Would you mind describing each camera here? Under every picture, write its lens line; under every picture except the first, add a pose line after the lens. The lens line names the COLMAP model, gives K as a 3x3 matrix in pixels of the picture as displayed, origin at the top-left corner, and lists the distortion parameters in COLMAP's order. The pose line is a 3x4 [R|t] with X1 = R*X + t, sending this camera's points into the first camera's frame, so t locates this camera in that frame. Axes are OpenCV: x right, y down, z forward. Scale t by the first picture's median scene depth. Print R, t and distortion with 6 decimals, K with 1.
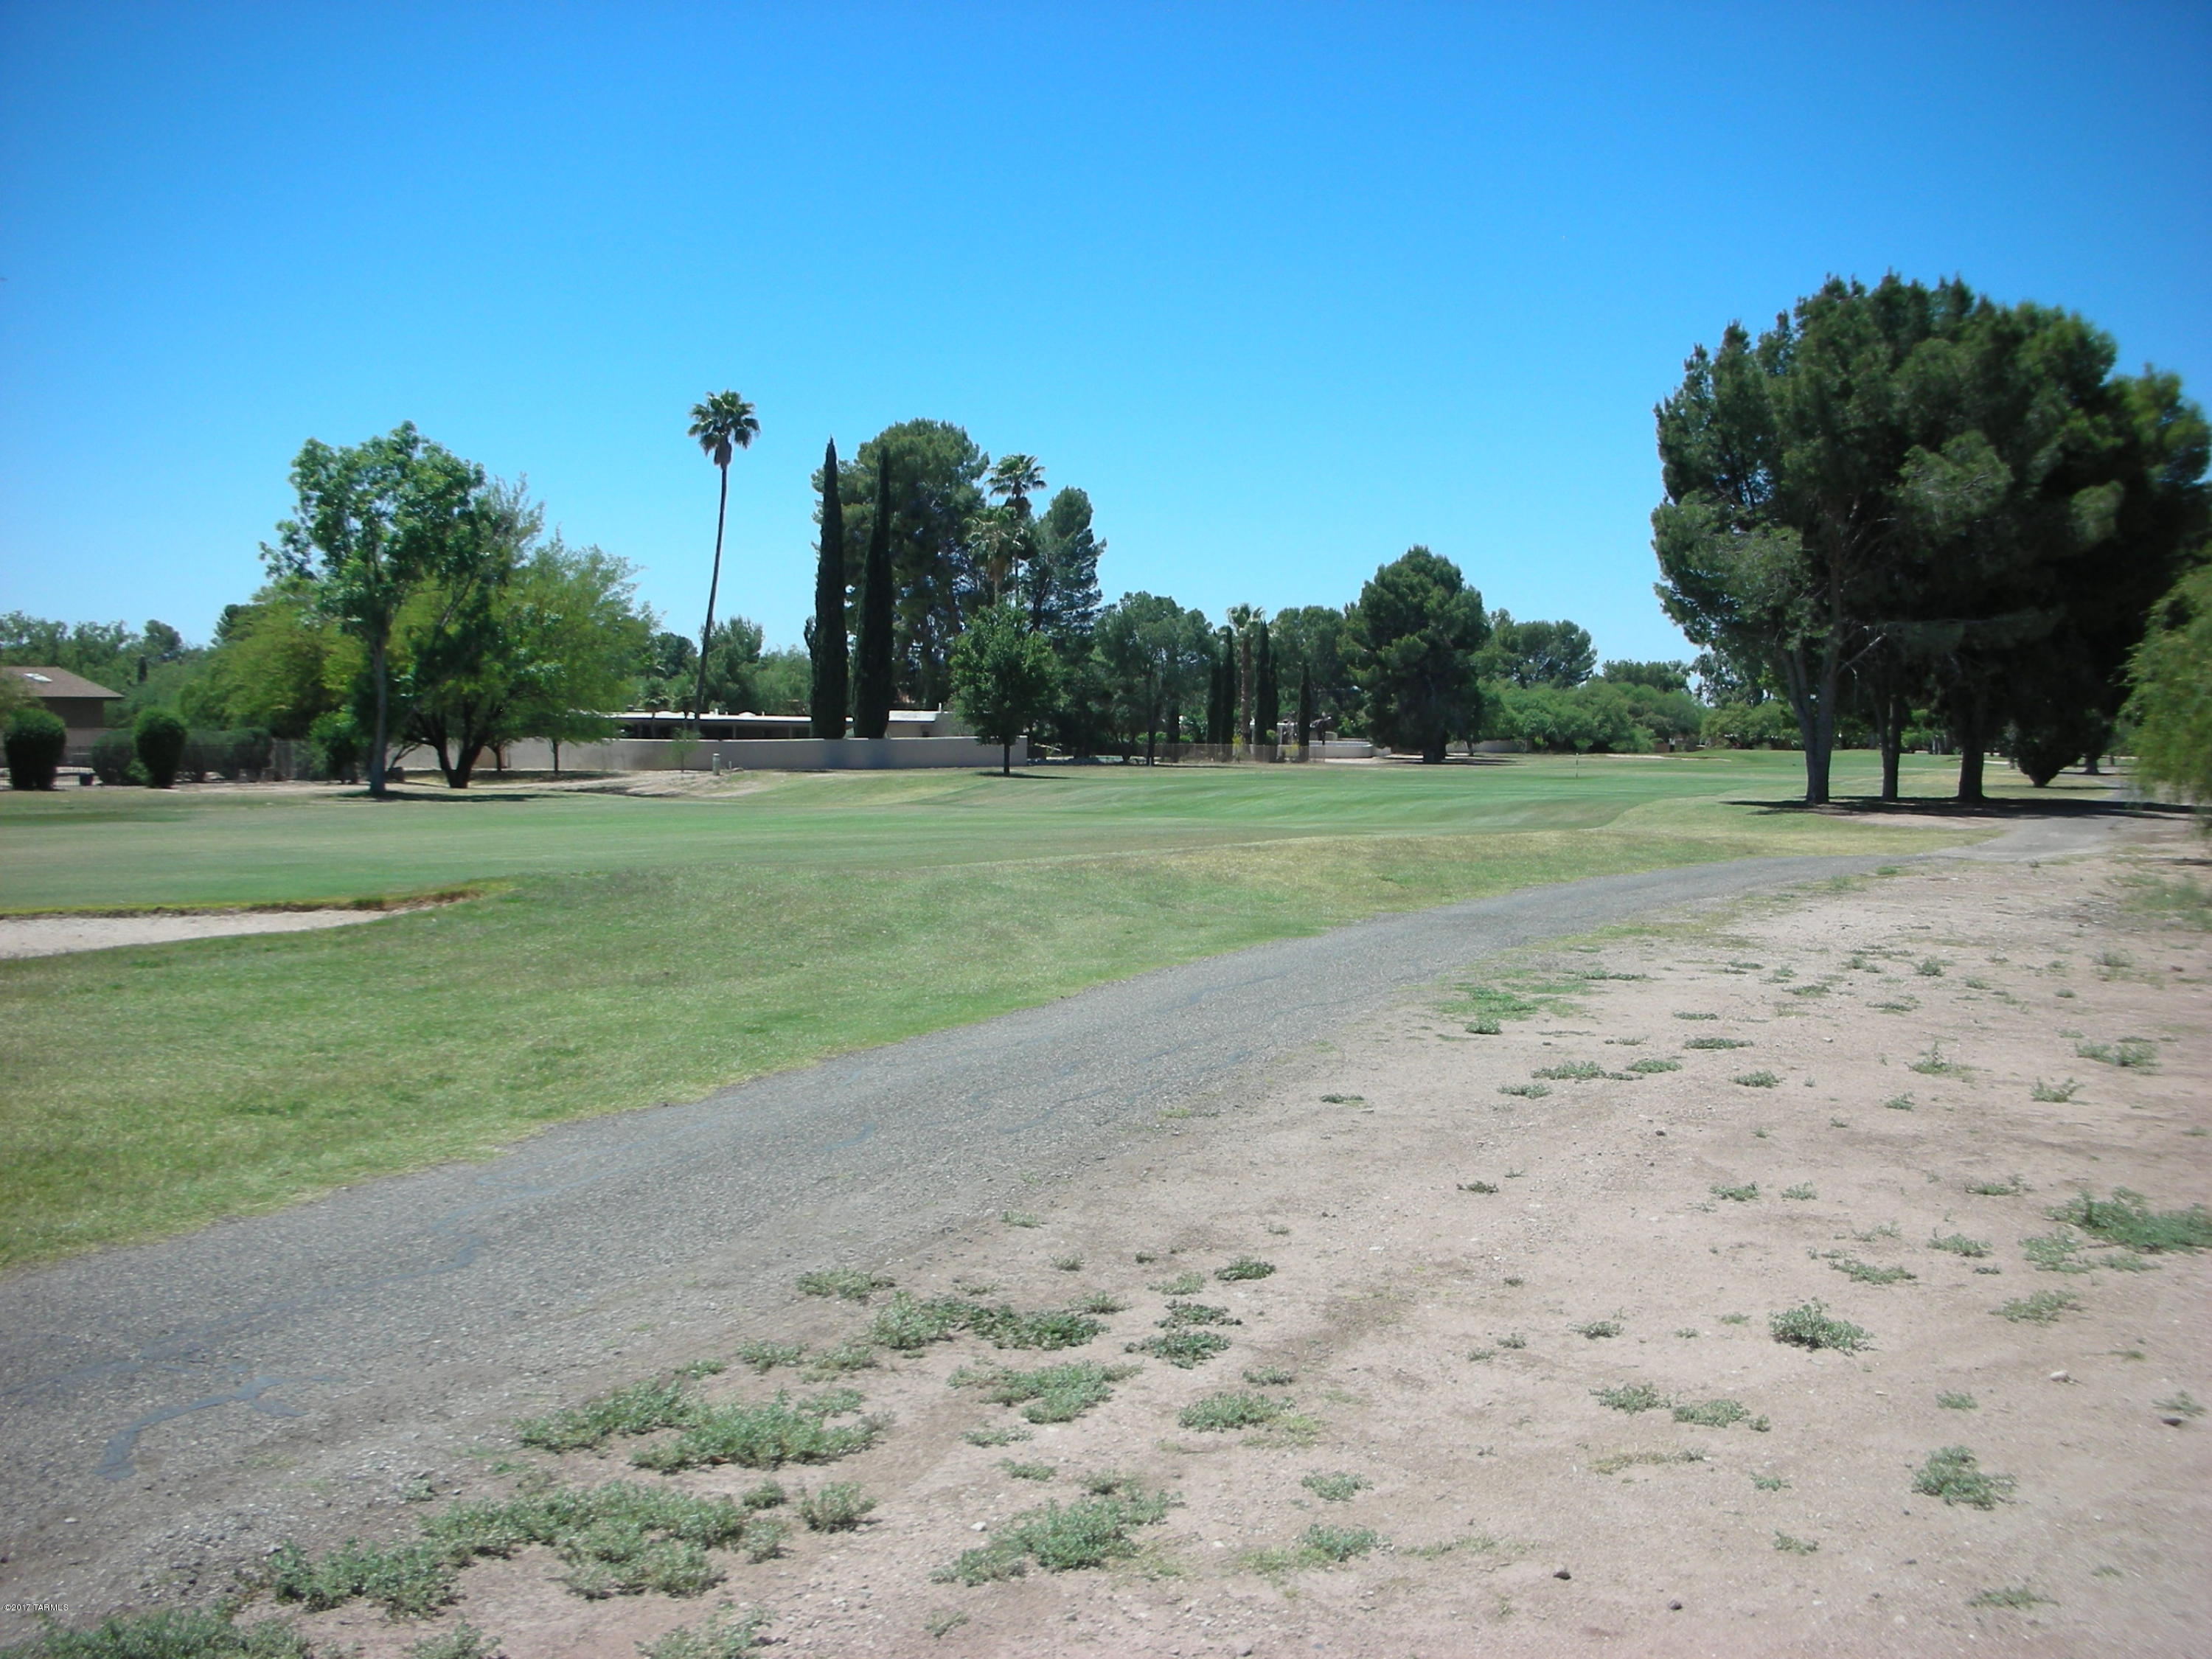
lens RADIAL K [[2272.0, 0, 1106.0], [0, 2272.0, 829.5], [0, 0, 1]] dist [-0.239074, 0.235663]
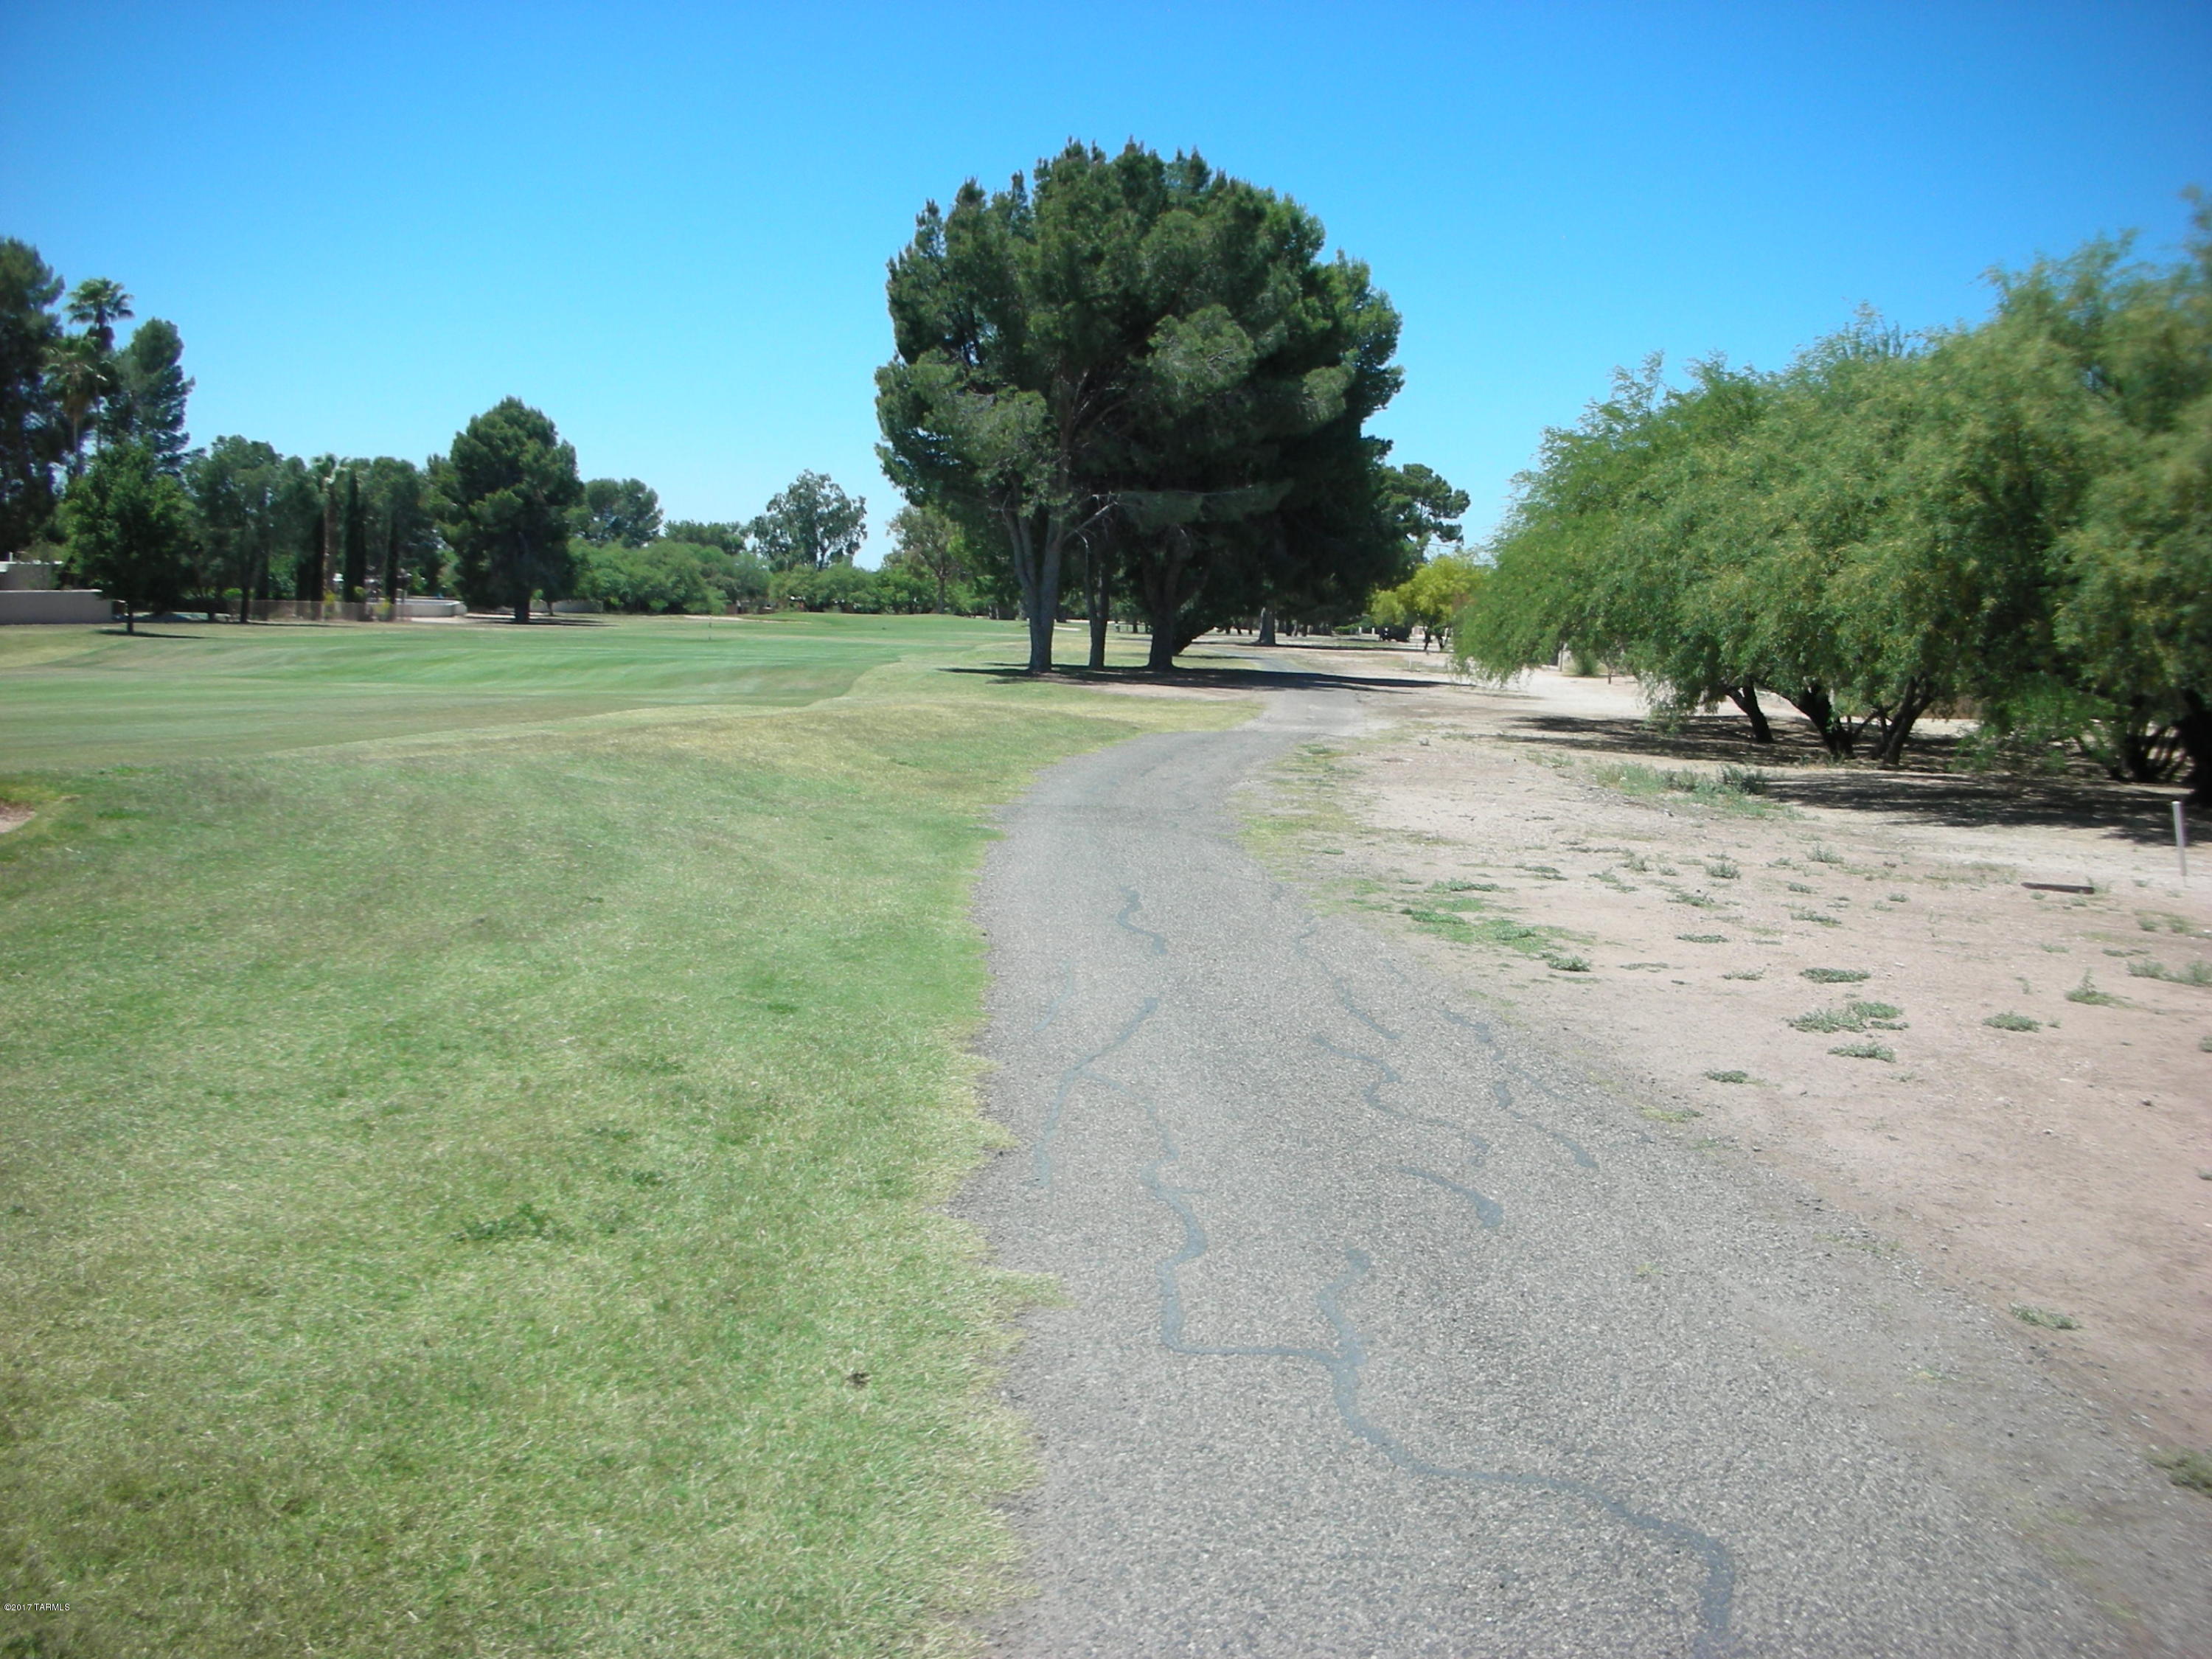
lens RADIAL K [[2288.9, 0, 1083.3], [0, 2288.9, 821.2], [0, 0, 1]] dist [-0.232440, 0.211052]
pose [[0.914483, -0.014662, 0.404358, -0.056069], [-0.008721, 0.998397, 0.055926, -0.001829], [-0.404530, -0.054669, 0.912889, 0.042563]]
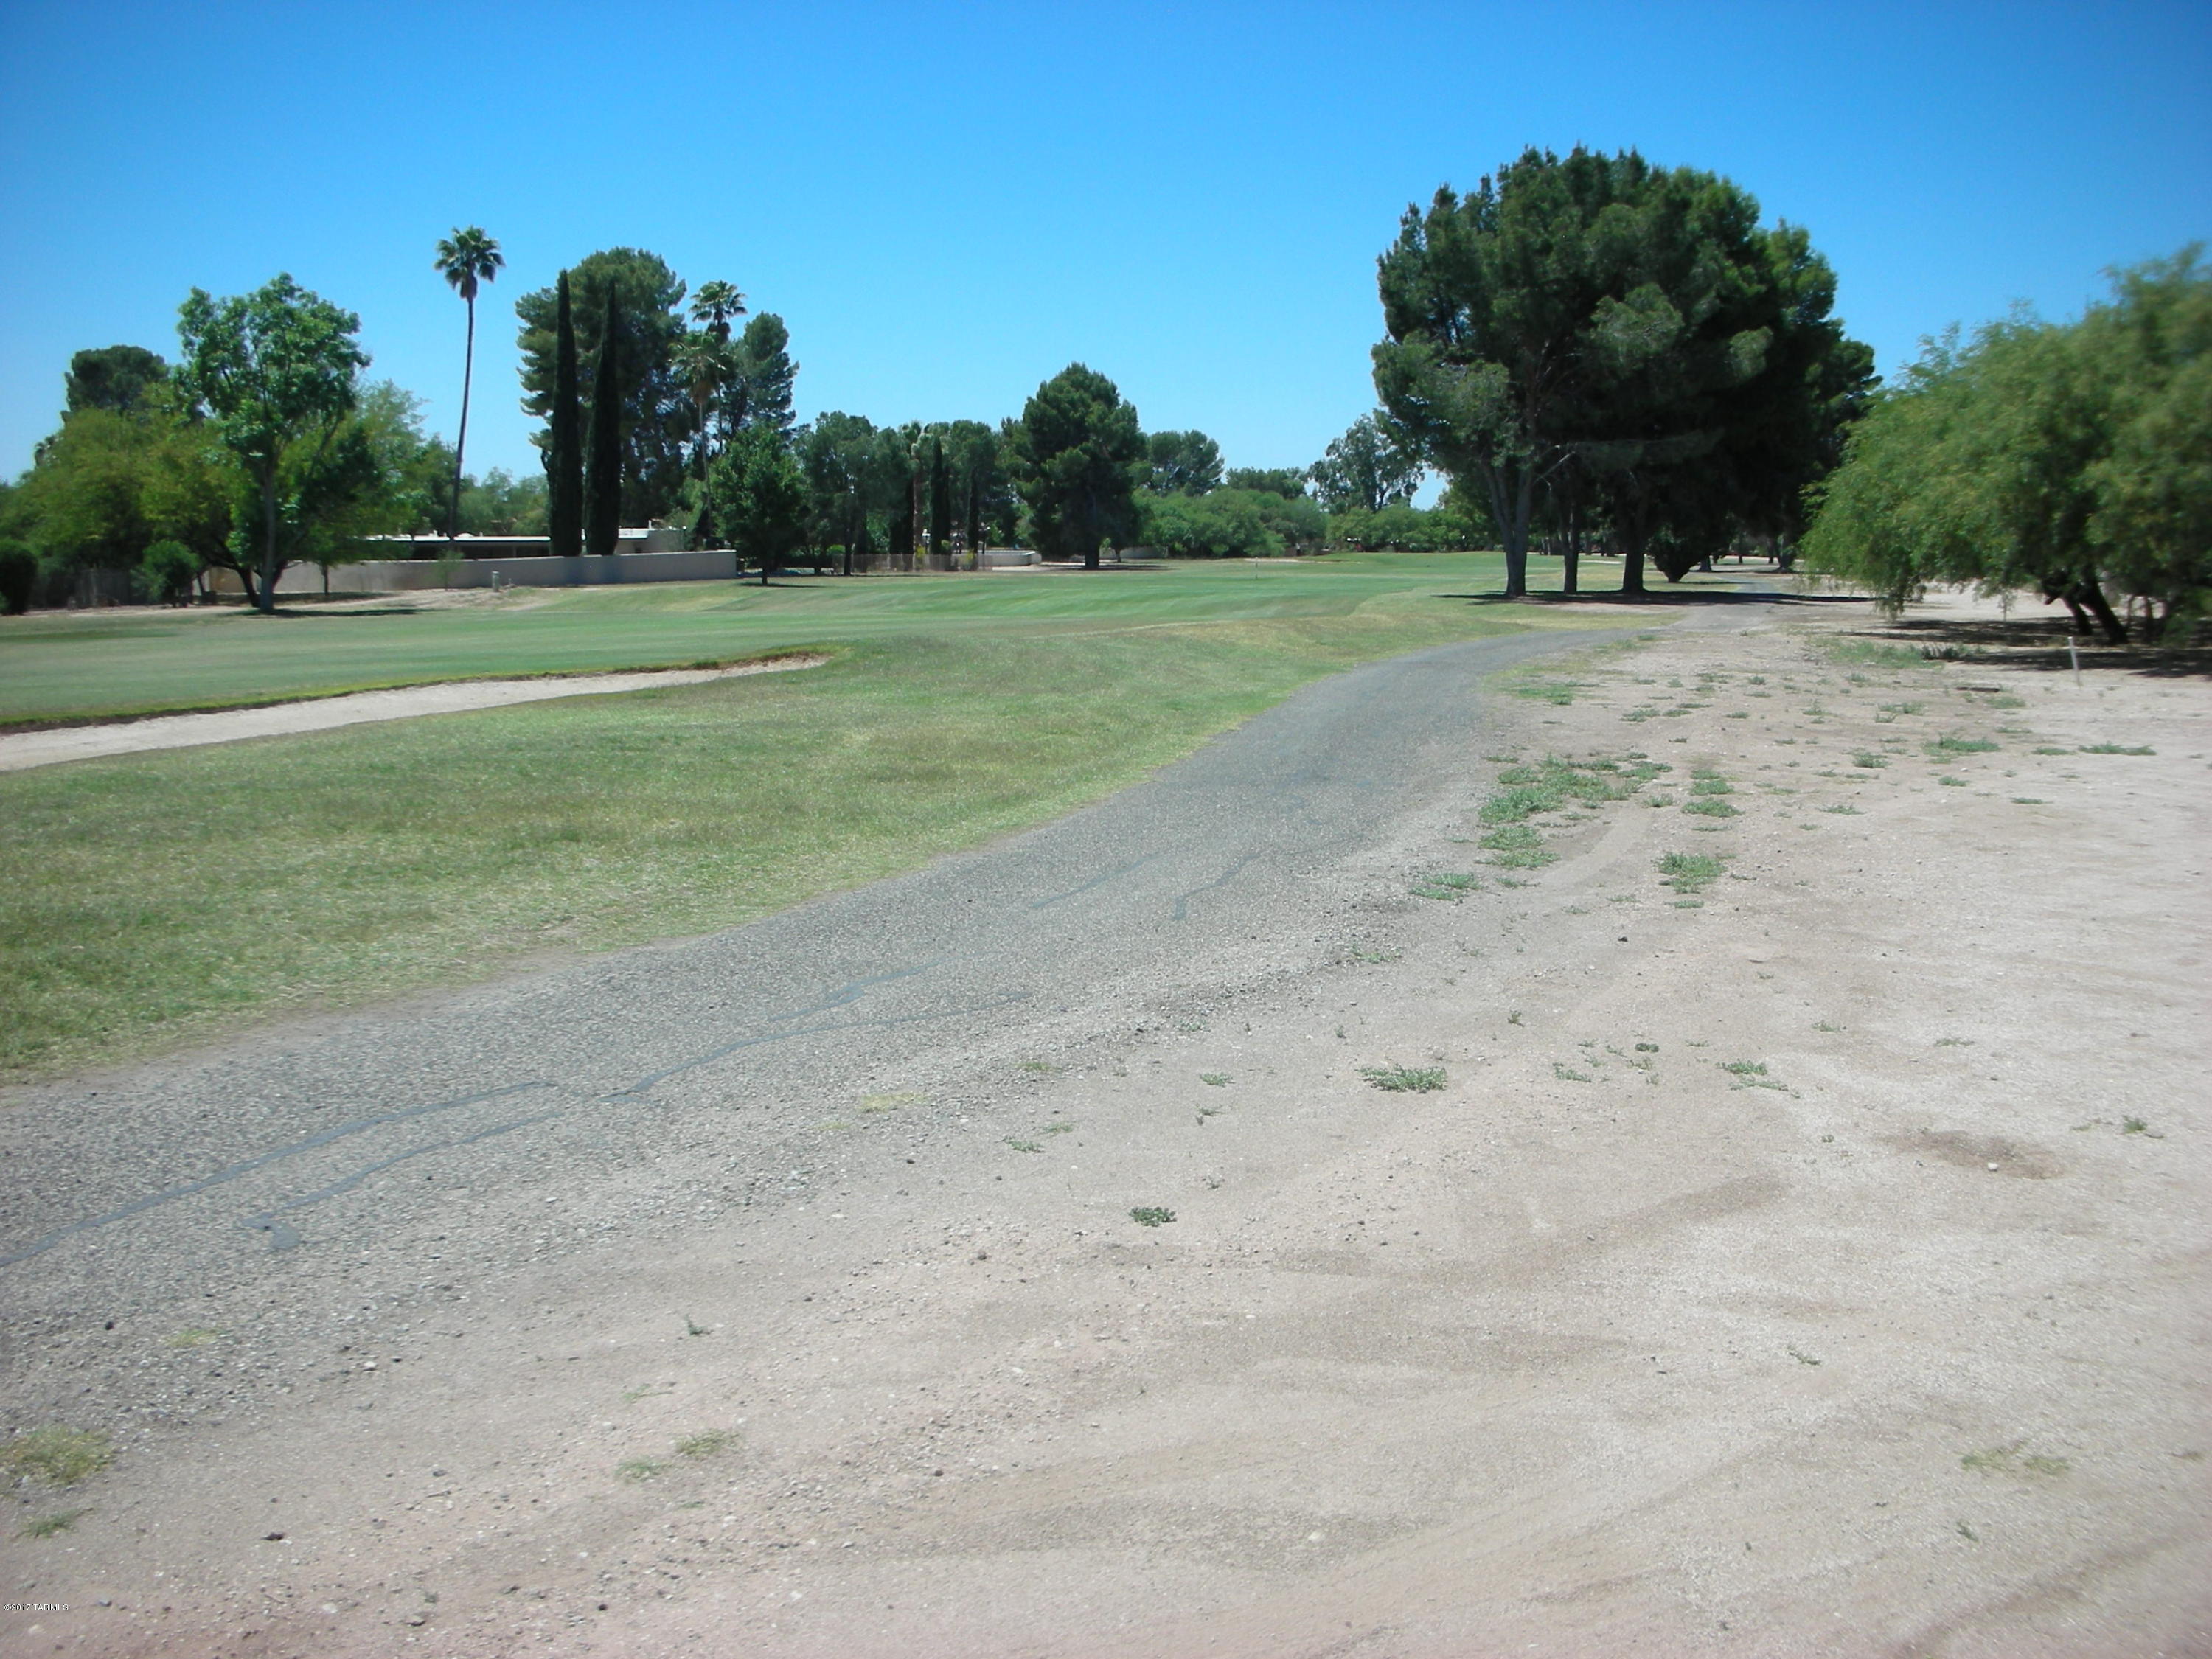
lens RADIAL K [[2288.5, 0, 1063.1], [0, 2288.5, 833.8], [0, 0, 1]] dist [-0.212071, 0.166592]
pose [[0.987278, -0.033034, 0.155537, -0.081168], [0.019891, 0.996156, 0.085314, 0.005156], [-0.157757, -0.081135, 0.984139, -0.117893]]
